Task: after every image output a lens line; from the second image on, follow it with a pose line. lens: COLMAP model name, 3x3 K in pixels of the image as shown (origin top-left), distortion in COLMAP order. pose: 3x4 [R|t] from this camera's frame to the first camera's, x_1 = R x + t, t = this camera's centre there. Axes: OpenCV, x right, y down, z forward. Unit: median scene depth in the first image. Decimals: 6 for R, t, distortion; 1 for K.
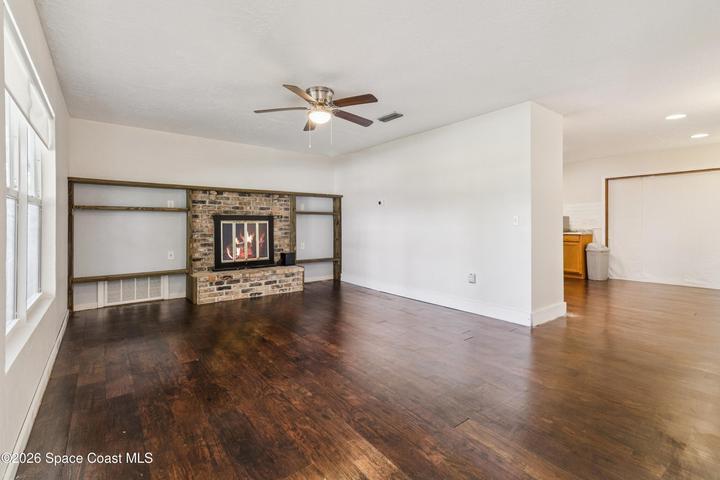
lens RADIAL K [[333.0, 0, 359.5], [0, 333.0, 226.8], [0, 0, 1]] dist [-0.001112, 0.000659]
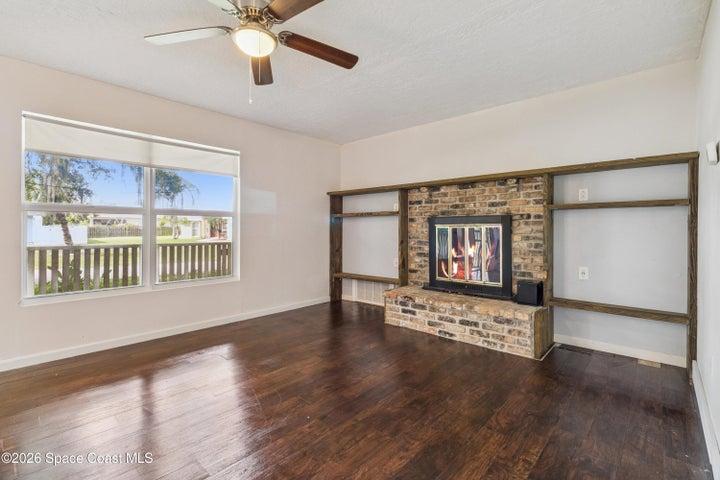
lens RADIAL K [[333.0, 0, 359.5], [0, 333.0, 226.8], [0, 0, 1]] dist [-0.001112, 0.000659]
pose [[0.167456, -0.006314, -0.985859, 0.310217], [-0.007645, 0.999941, -0.007703, -0.005833], [0.985850, 0.008827, 0.167398, 0.692534]]
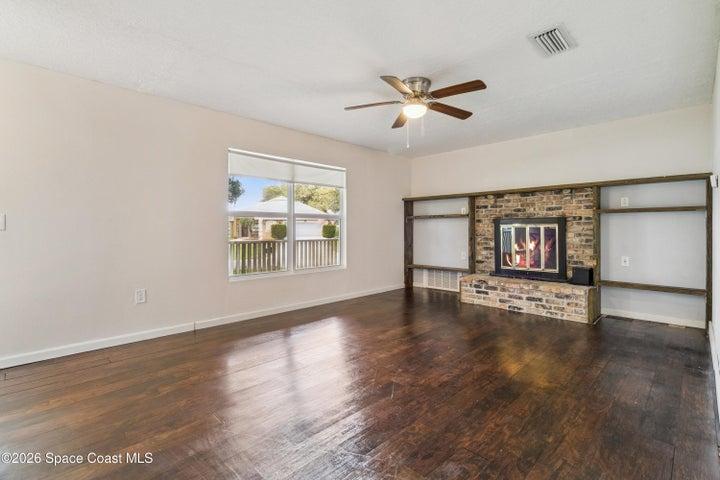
lens RADIAL K [[333.0, 0, 359.5], [0, 333.0, 226.8], [0, 0, 1]] dist [-0.001112, 0.000659]
pose [[0.115636, -0.006223, -0.993272, 0.497019], [-0.006006, 0.999958, -0.006964, -0.002779], [0.993274, 0.006771, 0.115593, 0.475709]]
